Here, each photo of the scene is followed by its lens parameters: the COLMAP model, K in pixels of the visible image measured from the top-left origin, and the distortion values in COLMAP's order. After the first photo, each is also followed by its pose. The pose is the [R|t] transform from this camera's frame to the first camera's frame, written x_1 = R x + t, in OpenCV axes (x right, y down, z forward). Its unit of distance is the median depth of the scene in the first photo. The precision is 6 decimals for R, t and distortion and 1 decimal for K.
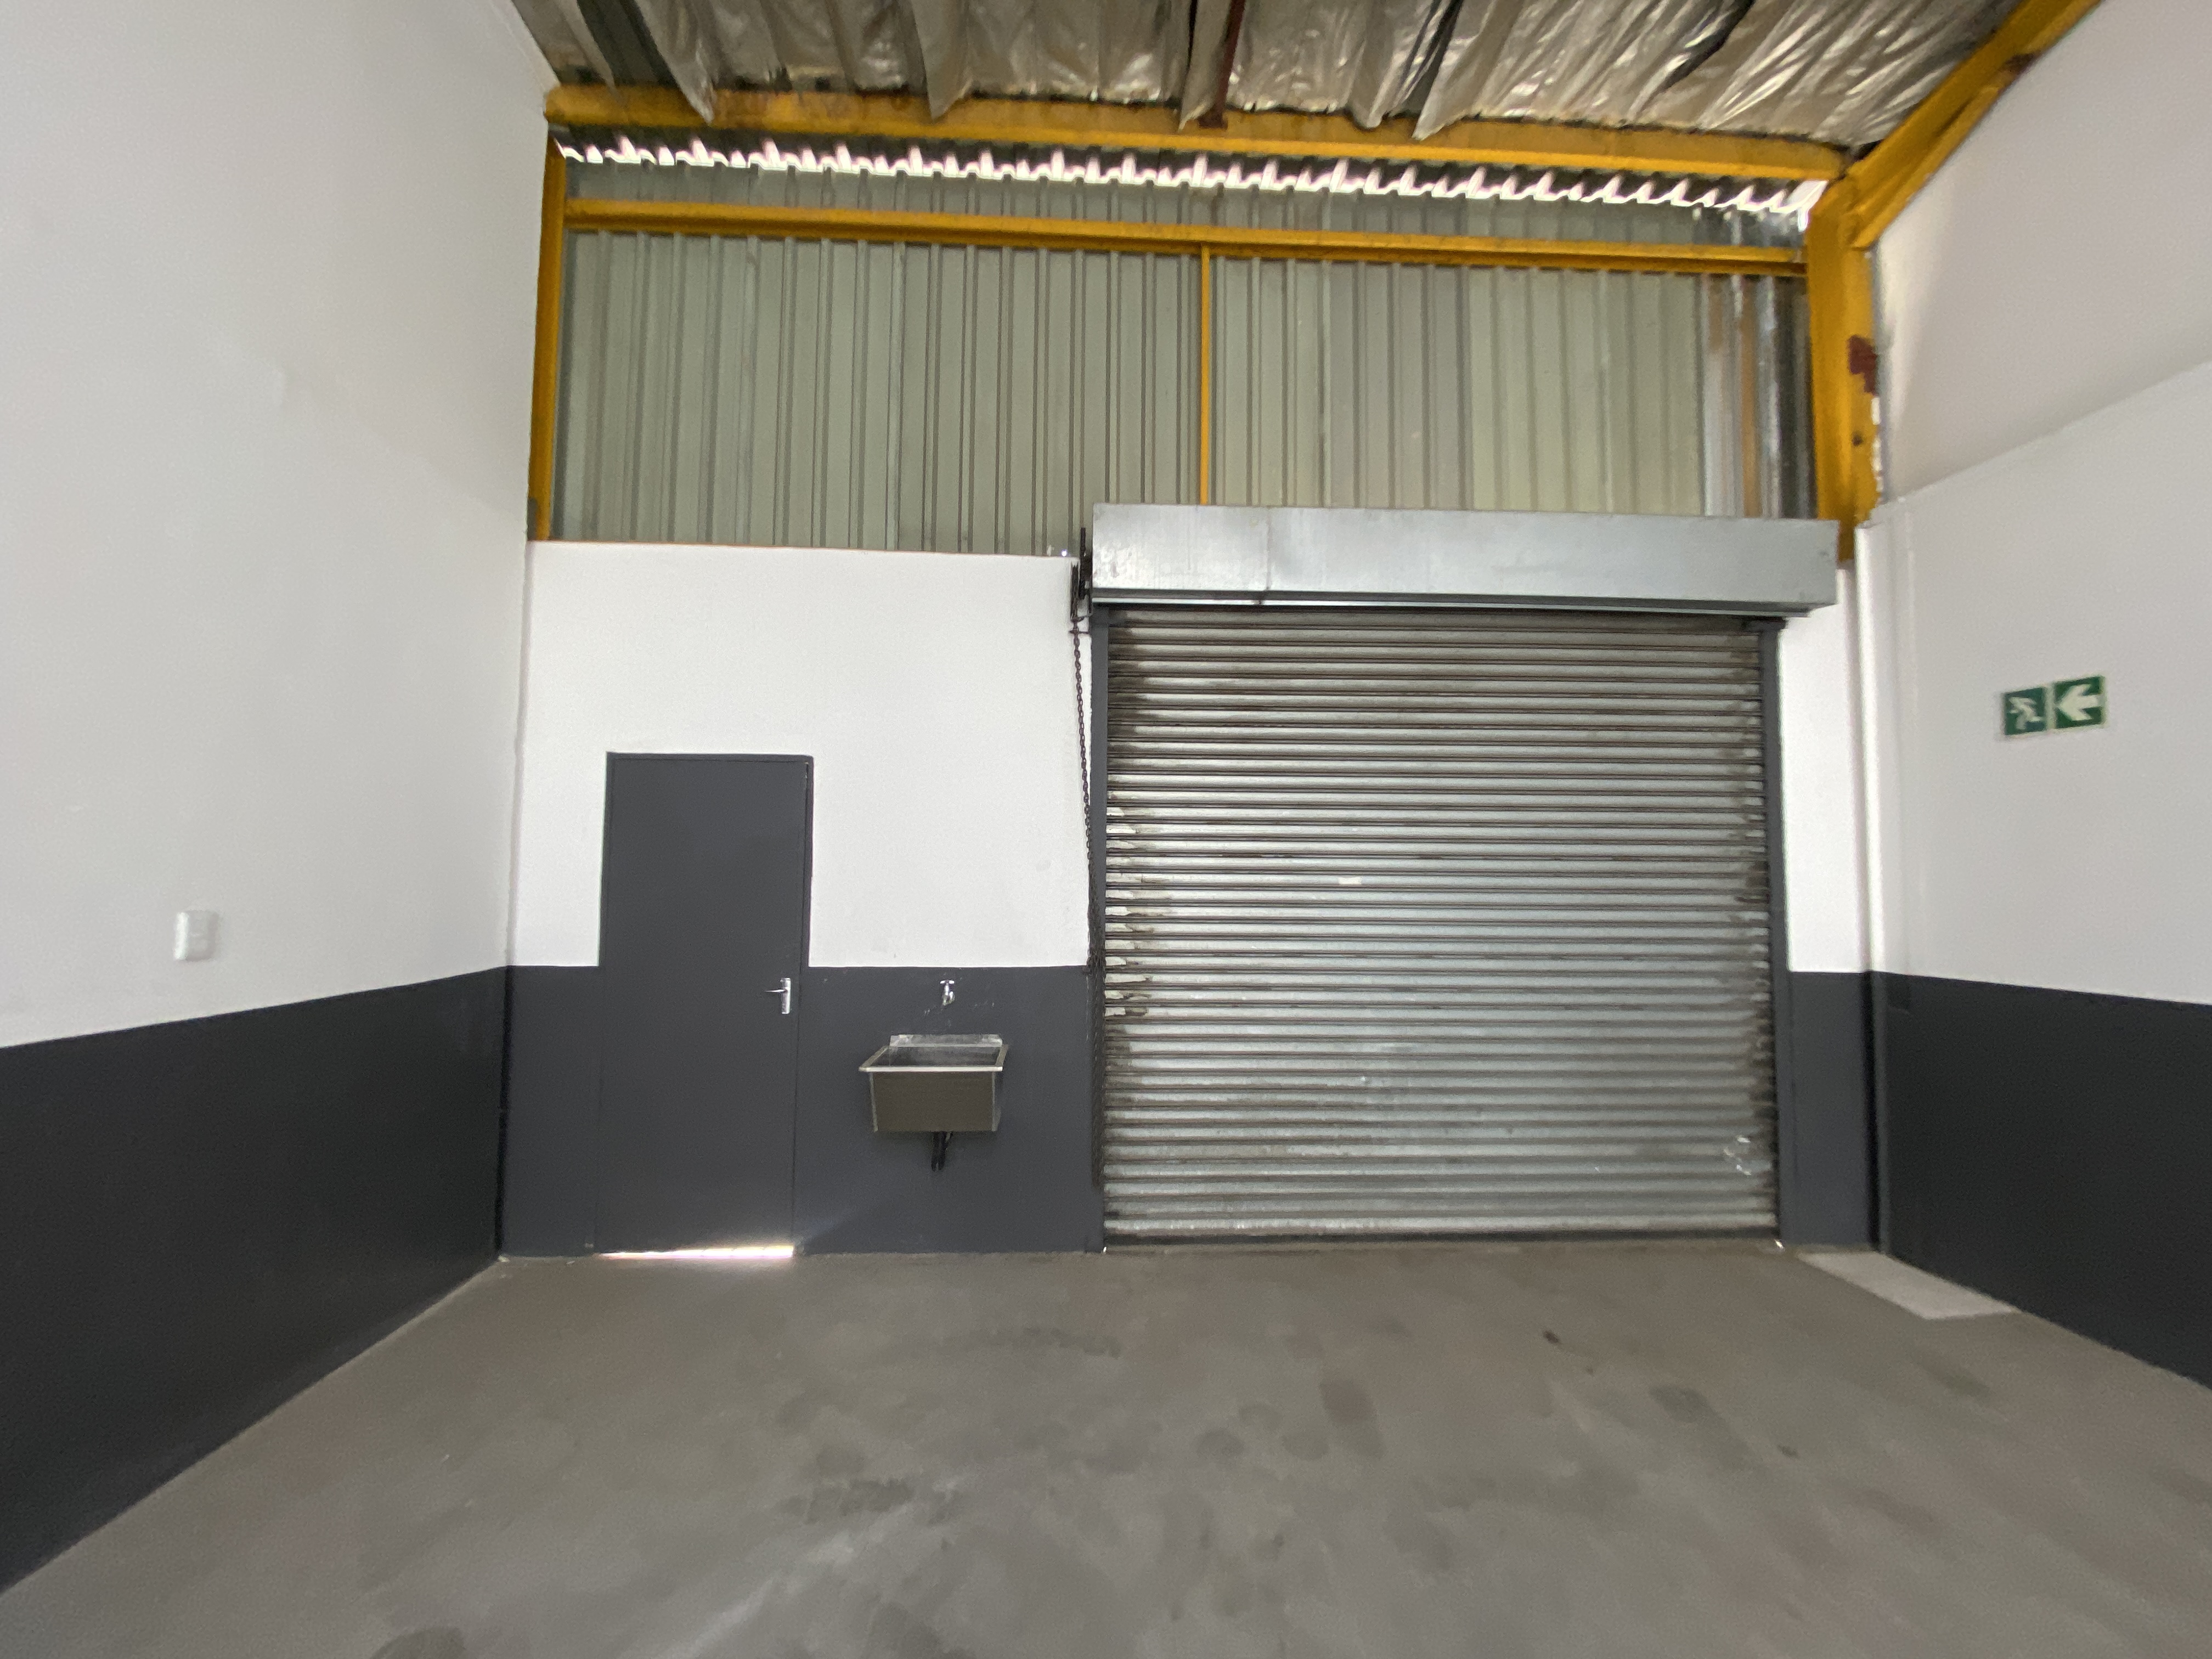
lens RADIAL K [[900.6, 0, 1109.4], [0, 900.6, 810.5], [0, 0, 1]] dist [0.005720, -0.013307]
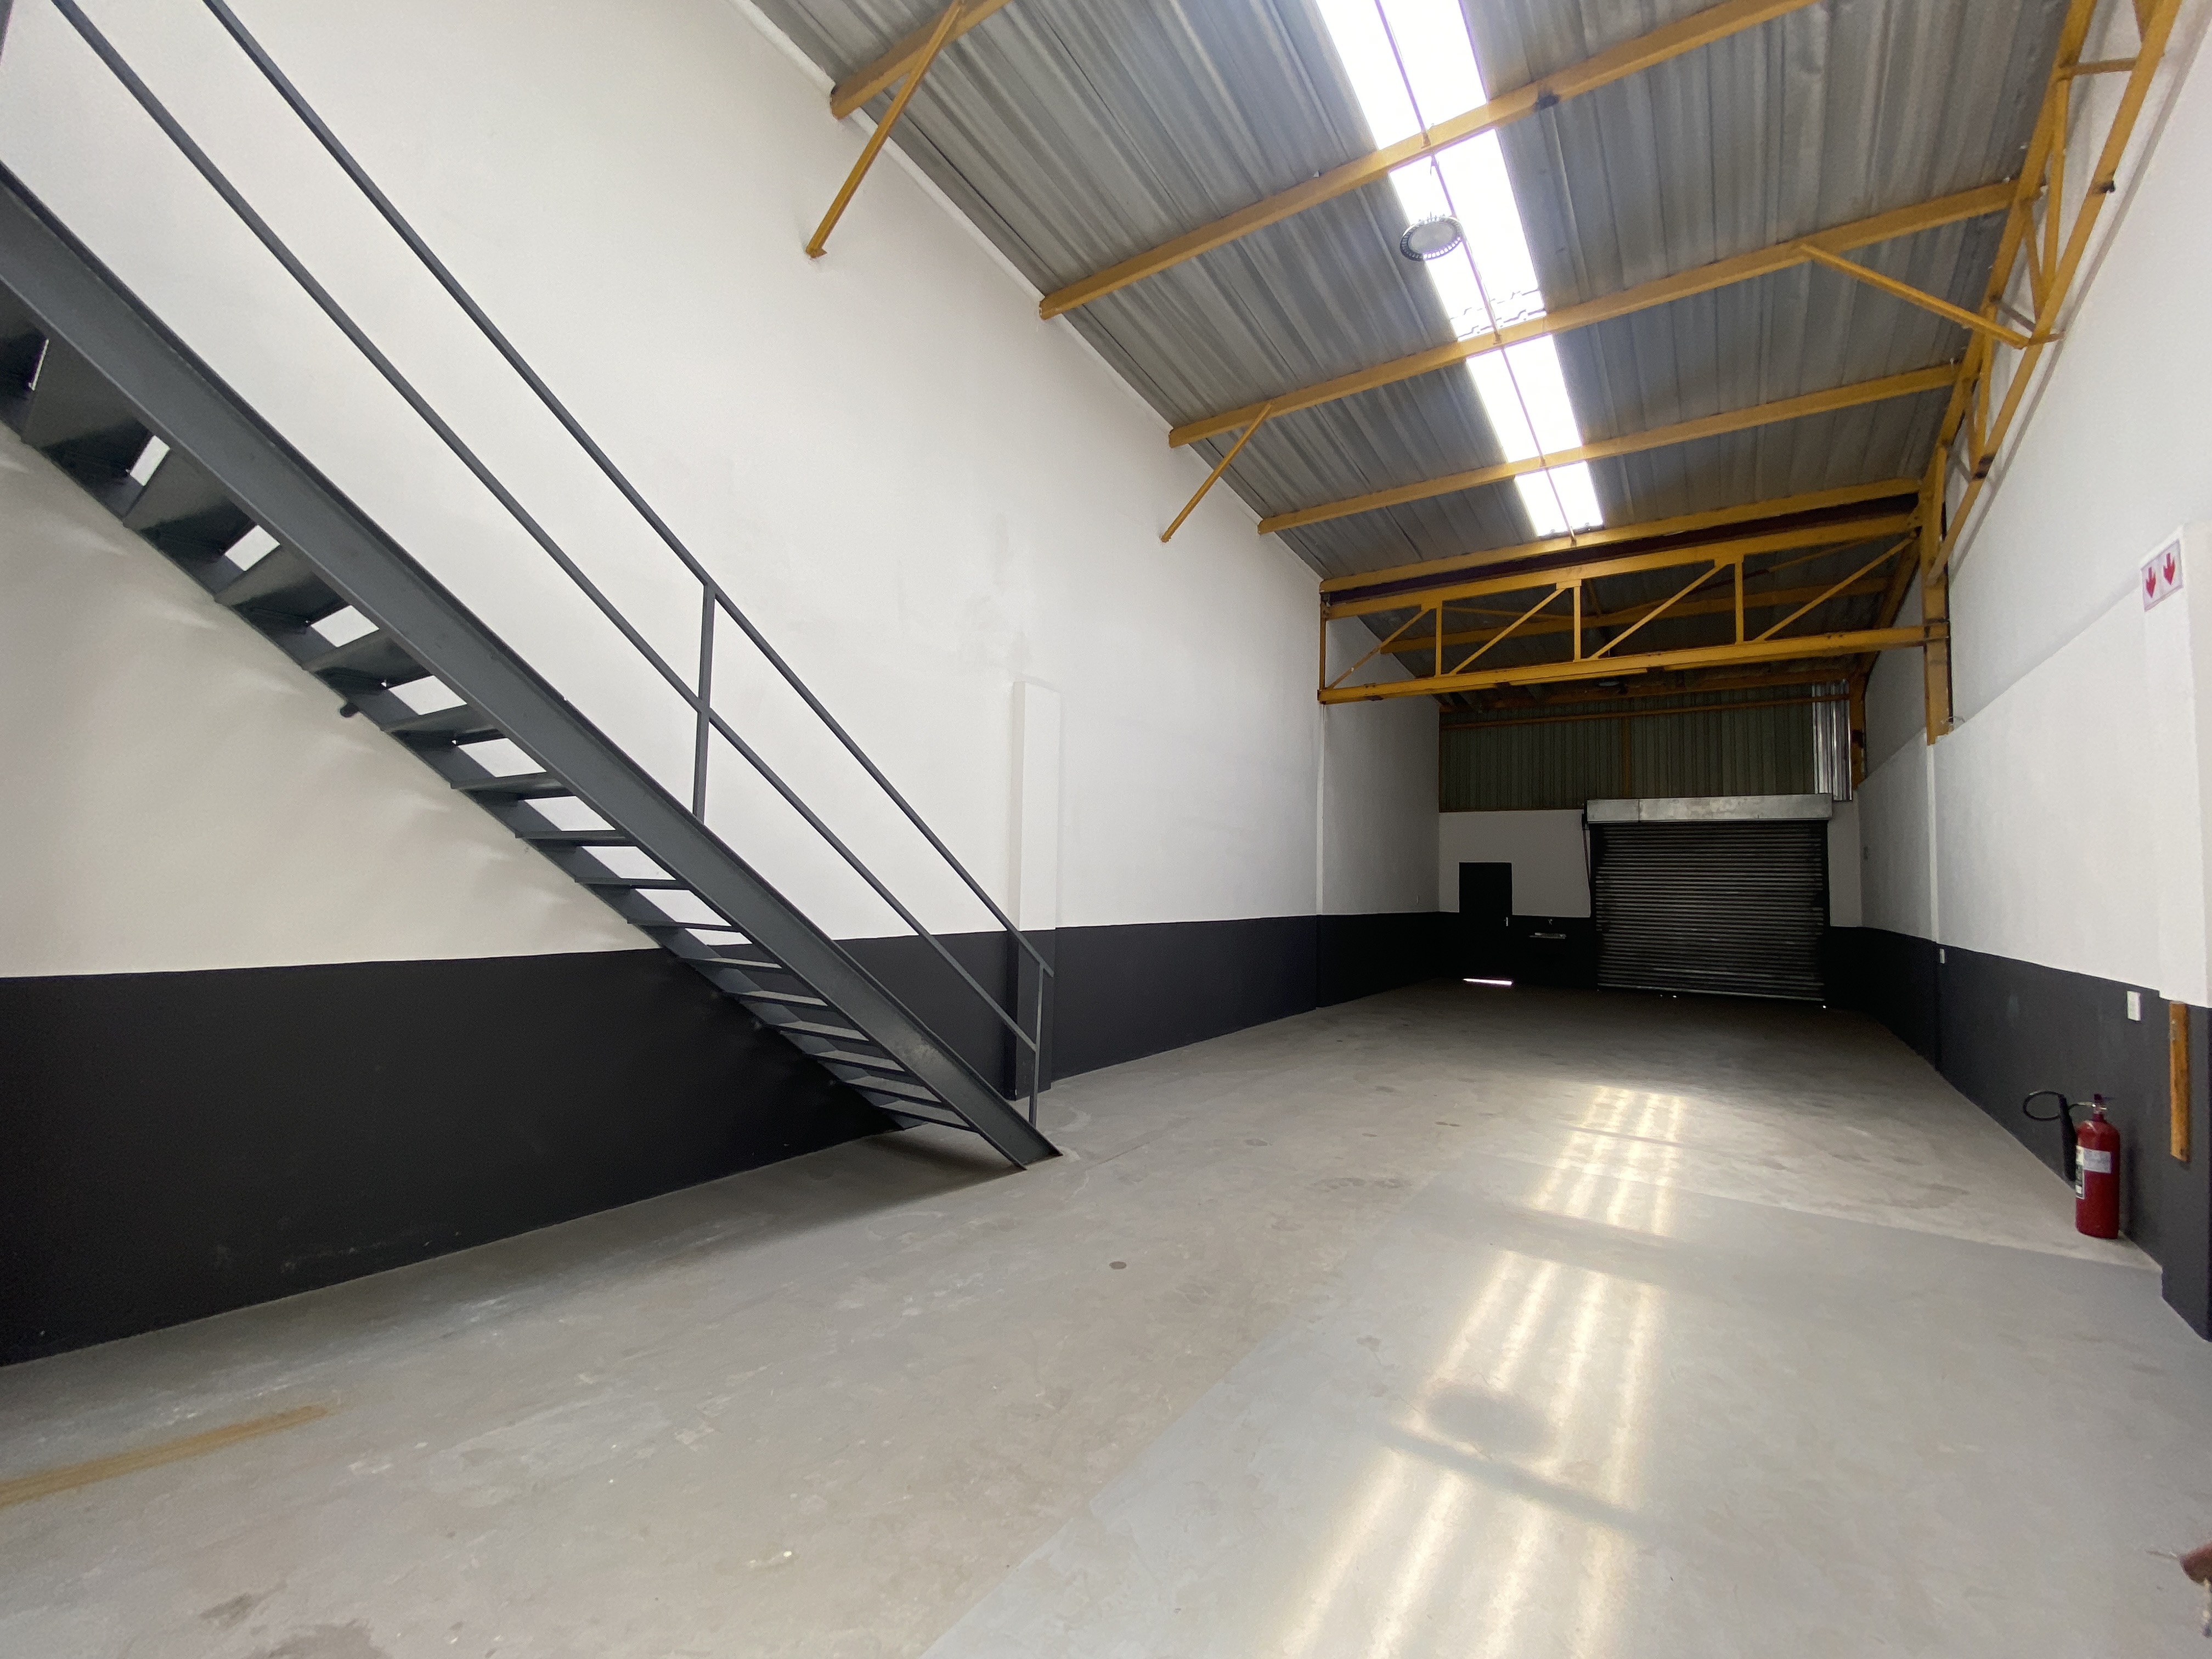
lens RADIAL K [[900.6, 0, 1090.0], [0, 900.6, 831.2], [0, 0, 1]] dist [0.005720, -0.013307]
pose [[0.793377, -0.025458, -0.608197, 0.641020], [0.009442, 0.999520, -0.029521, -0.101540], [0.608657, 0.017678, 0.793237, -3.407210]]
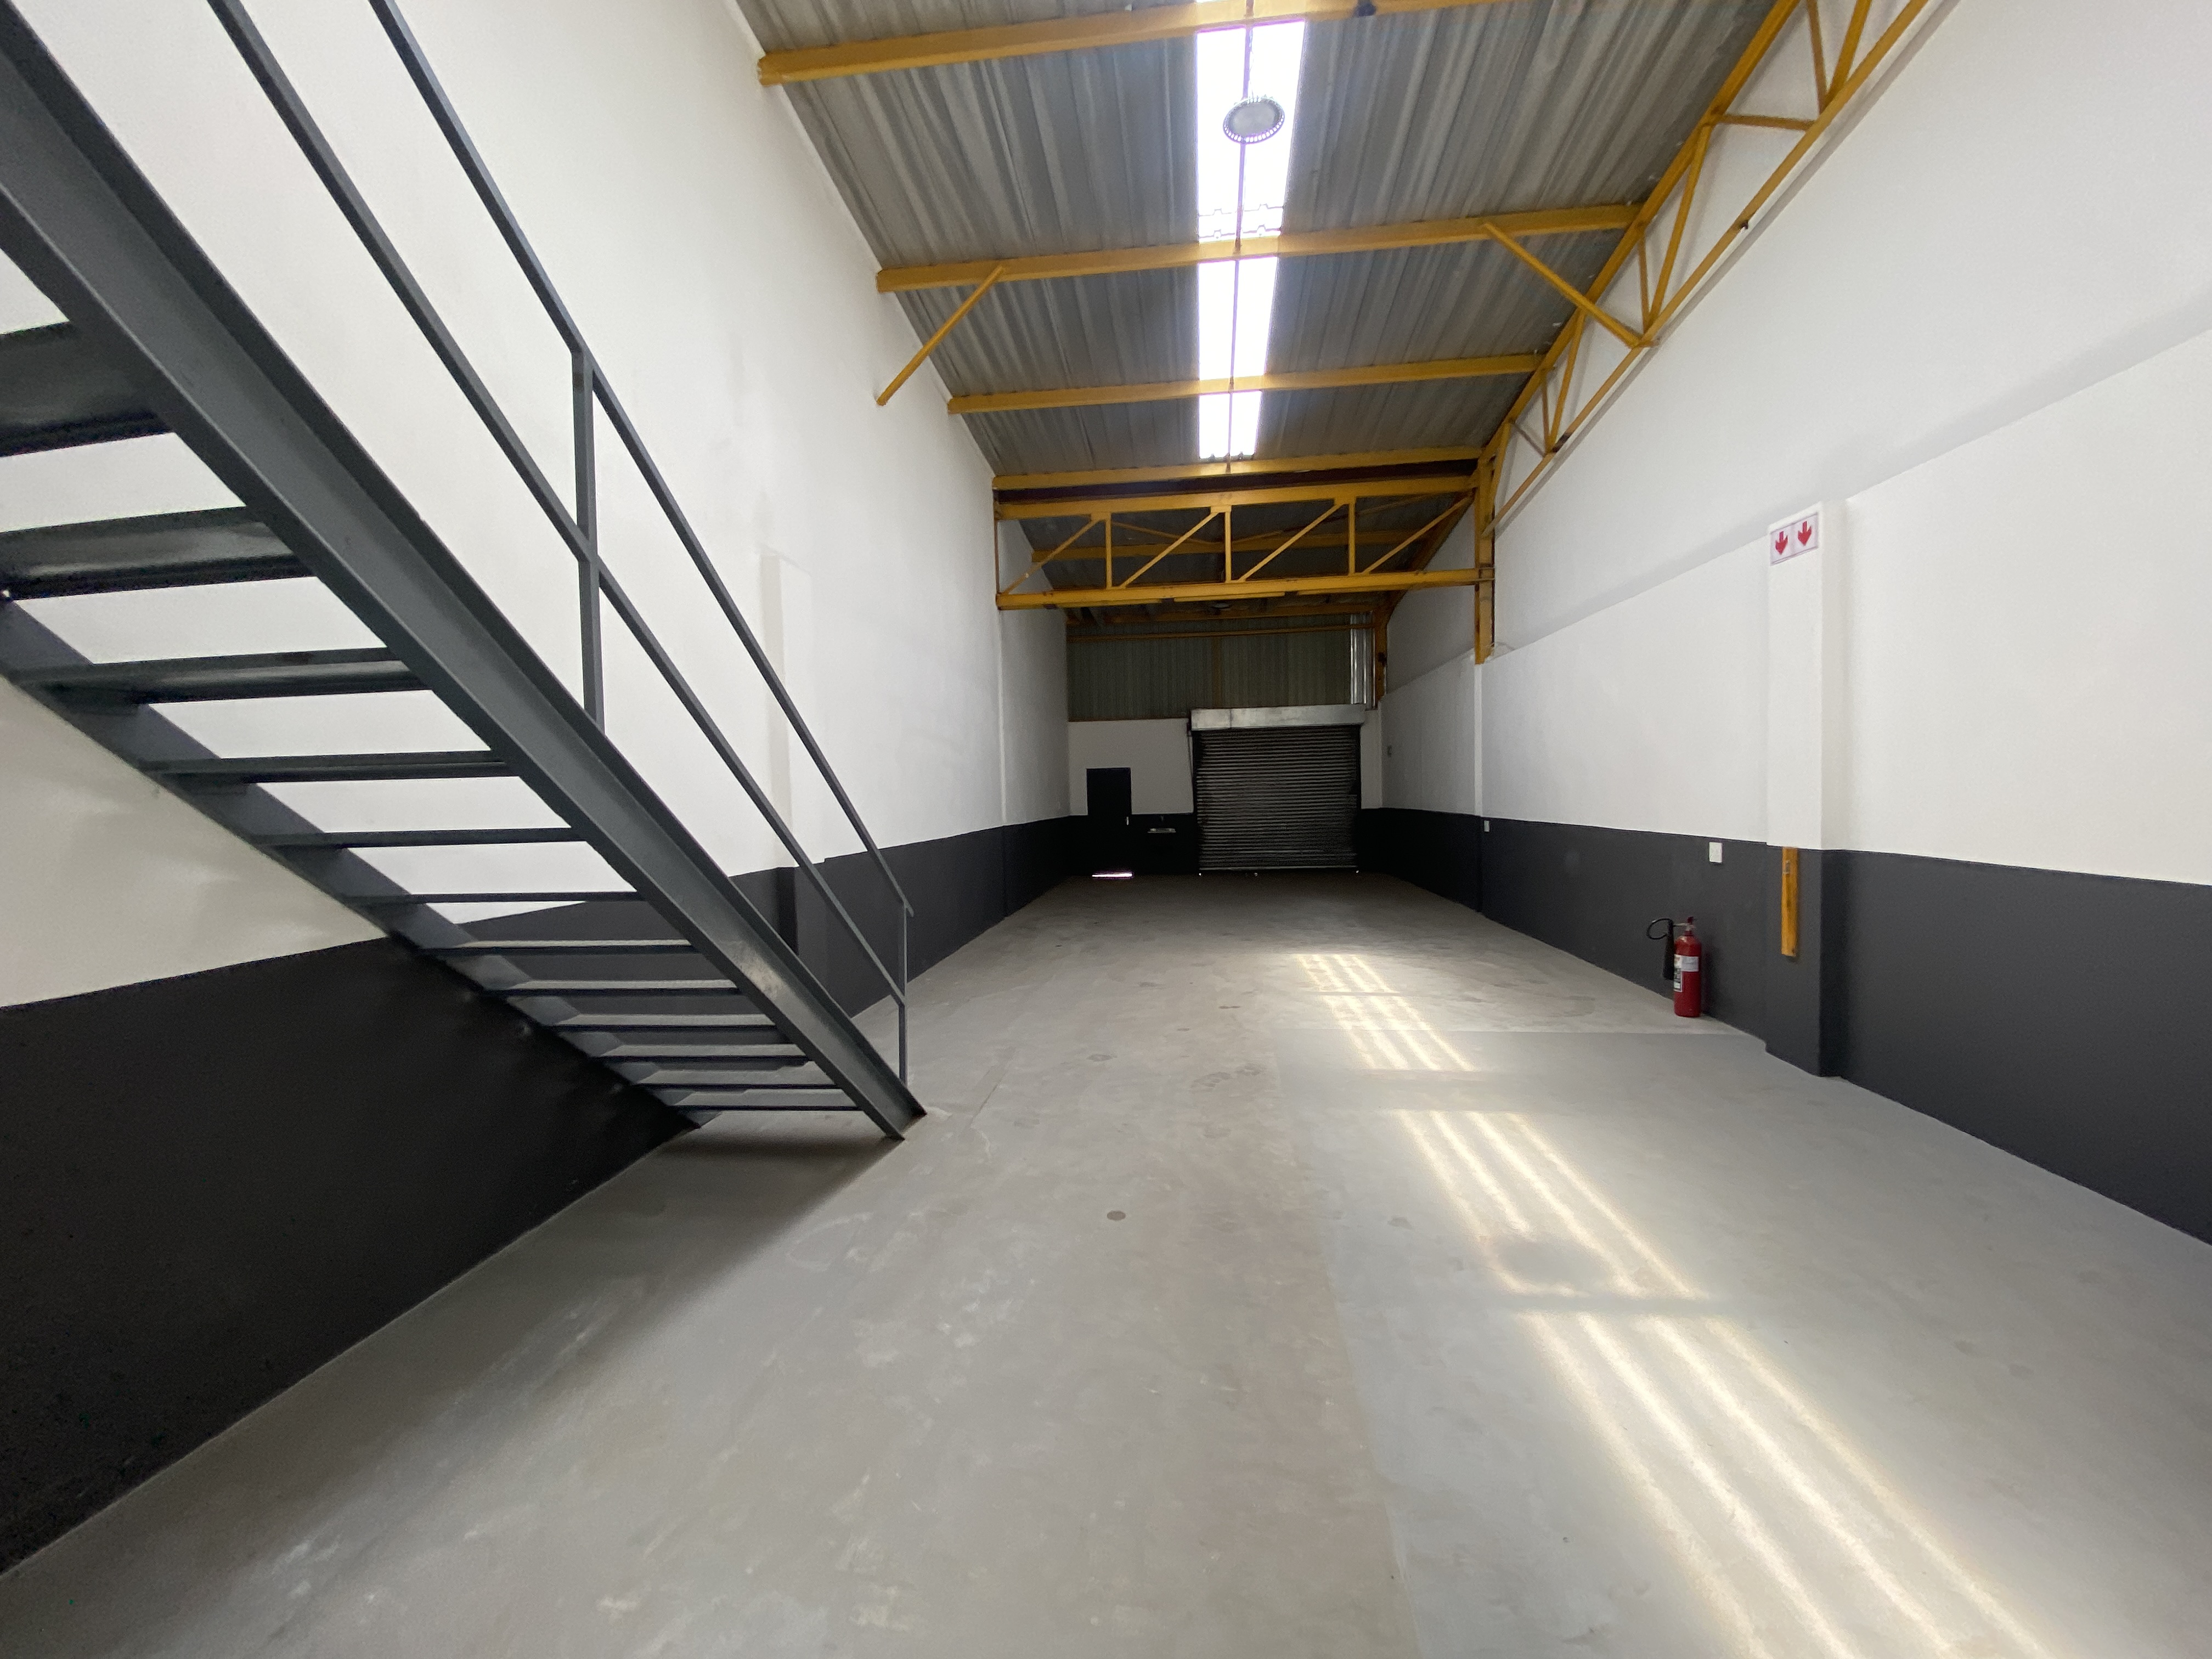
lens RADIAL K [[900.6, 0, 1092.0], [0, 900.6, 837.1], [0, 0, 1]] dist [0.005720, -0.013307]
pose [[0.987214, -0.027562, -0.156998, 0.175225], [0.041658, 0.995318, 0.087218, -0.114474], [0.153859, -0.092643, 0.983740, -3.457058]]
